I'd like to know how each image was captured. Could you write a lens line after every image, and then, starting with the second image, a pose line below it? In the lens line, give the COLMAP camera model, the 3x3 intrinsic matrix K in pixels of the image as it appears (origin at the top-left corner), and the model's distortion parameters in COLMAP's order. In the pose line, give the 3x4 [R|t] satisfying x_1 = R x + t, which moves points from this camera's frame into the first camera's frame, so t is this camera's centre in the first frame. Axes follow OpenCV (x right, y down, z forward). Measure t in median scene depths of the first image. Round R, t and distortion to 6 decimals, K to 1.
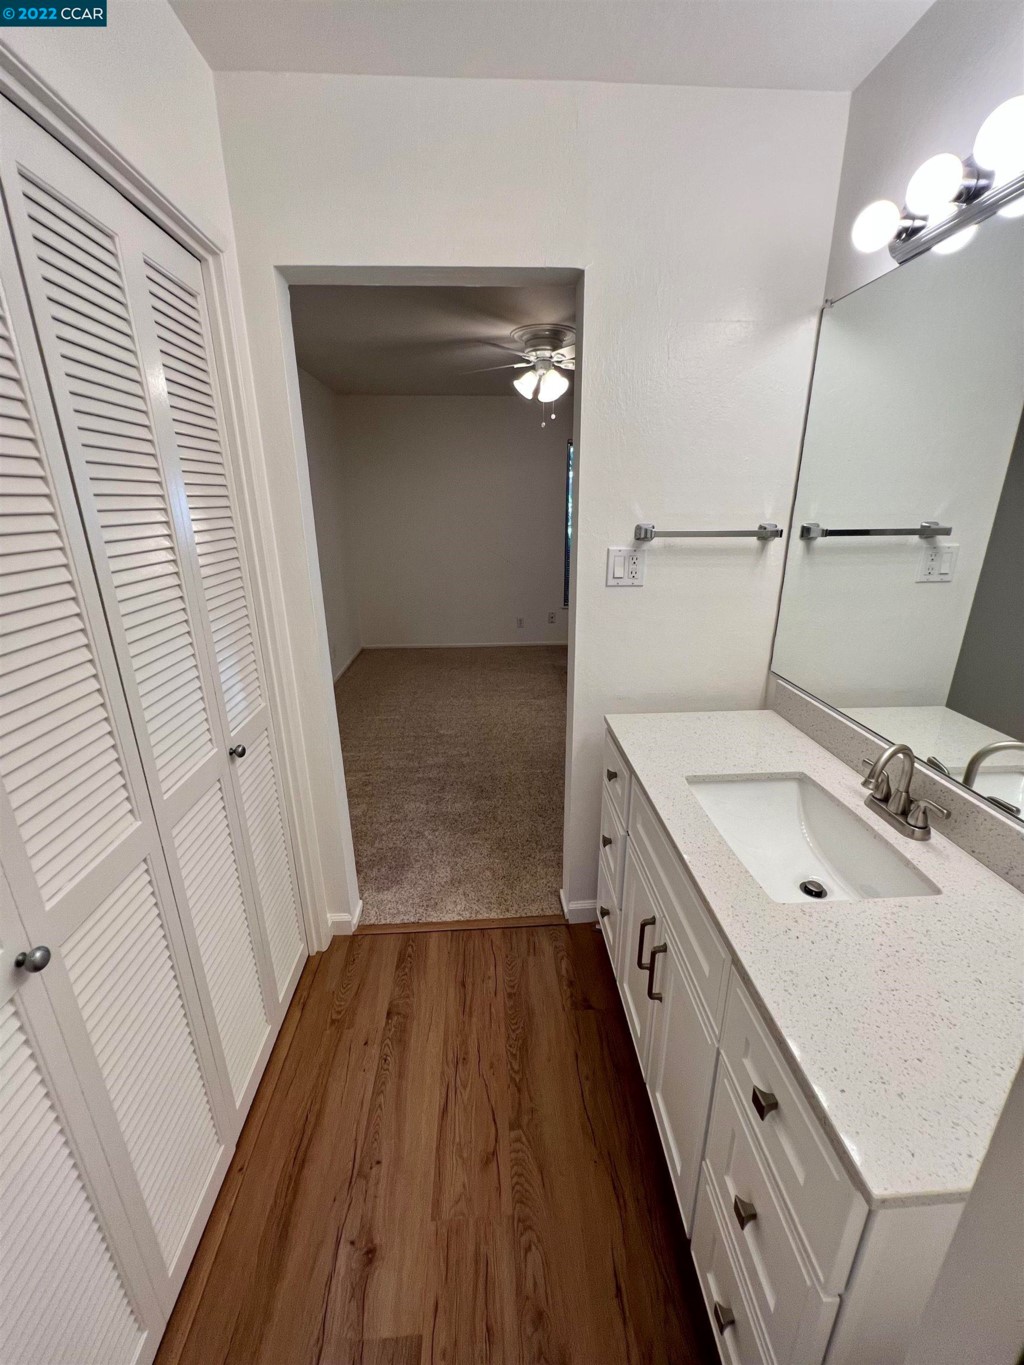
lens RADIAL K [[550.6, 0, 515.4], [0, 550.6, 683.2], [0, 0, 1]] dist [-0.002100, 0.000984]
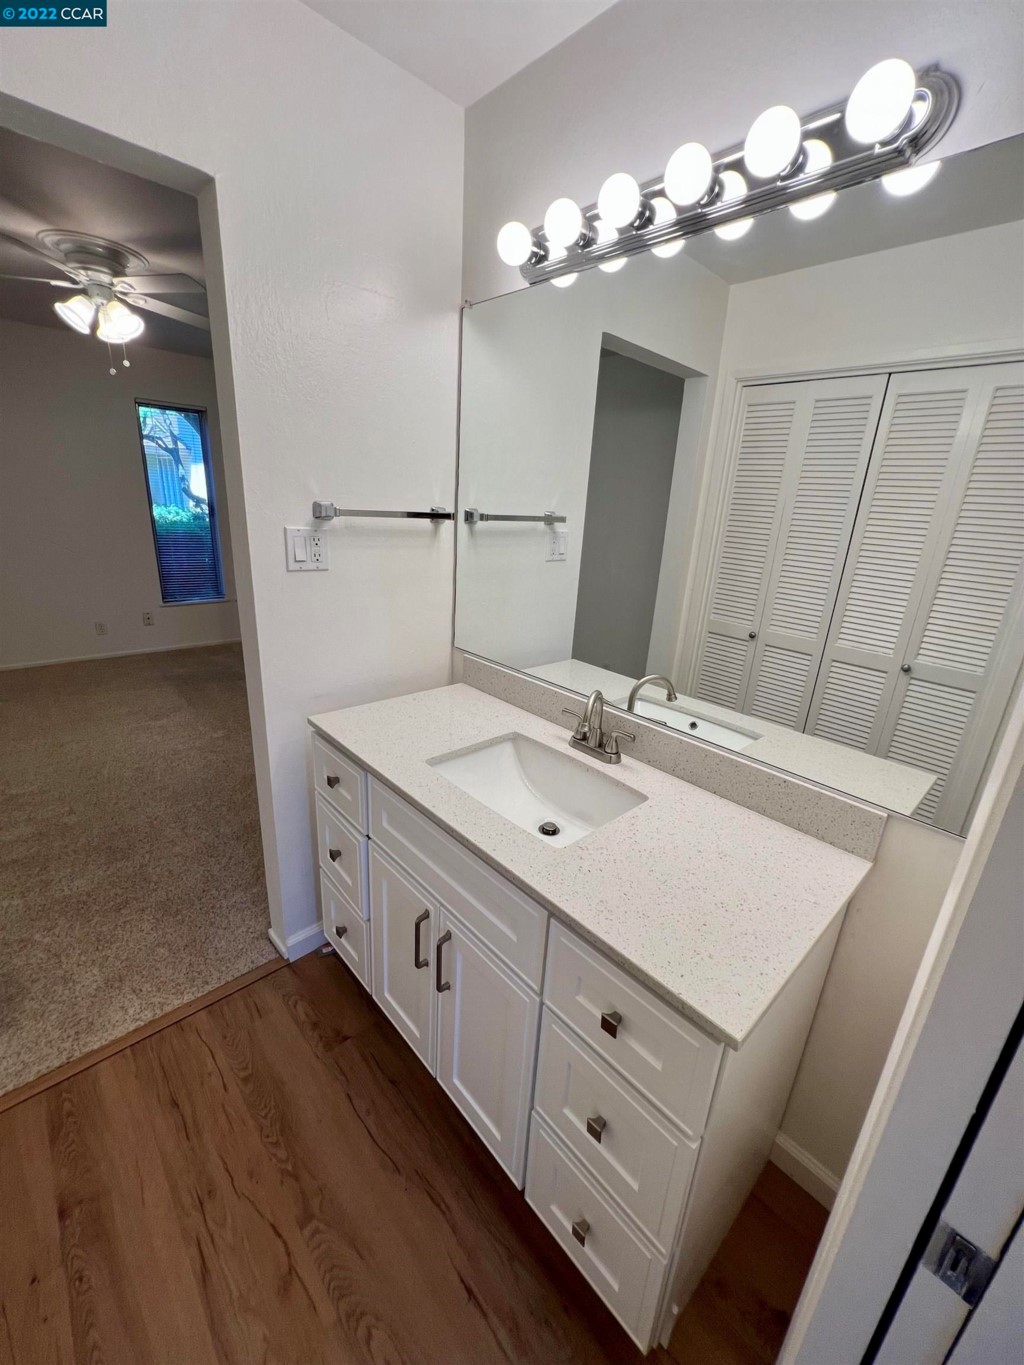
lens RADIAL K [[550.6, 0, 515.4], [0, 550.6, 683.2], [0, 0, 1]] dist [-0.002100, 0.000984]
pose [[0.767184, -0.154251, 0.622604, -0.128106], [0.143513, 0.987325, 0.067772, -0.008819], [-0.625166, 0.037358, 0.779597, 0.102829]]
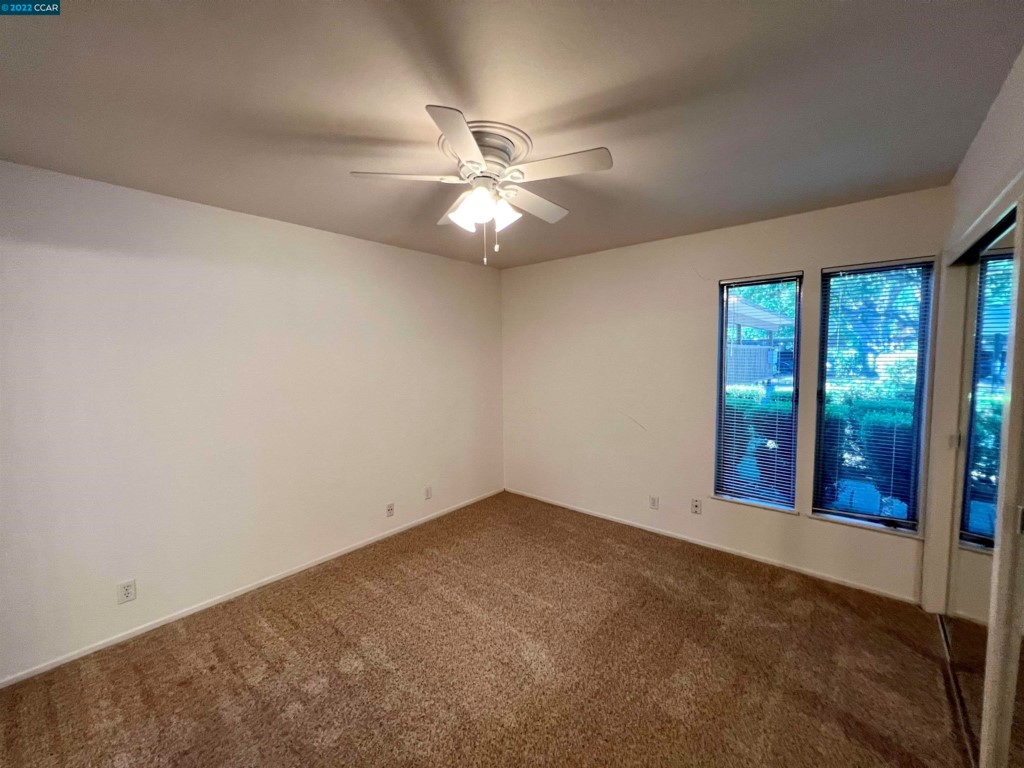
lens RADIAL K [[413.1, 0, 508.2], [0, 413.1, 380.7], [0, 0, 1]] dist [-0.002100, 0.000984]
pose [[0.721169, 0.042943, -0.691427, 0.884202], [-0.212813, 0.963549, -0.162123, -0.468173], [0.659262, 0.264063, 0.704020, 1.341280]]
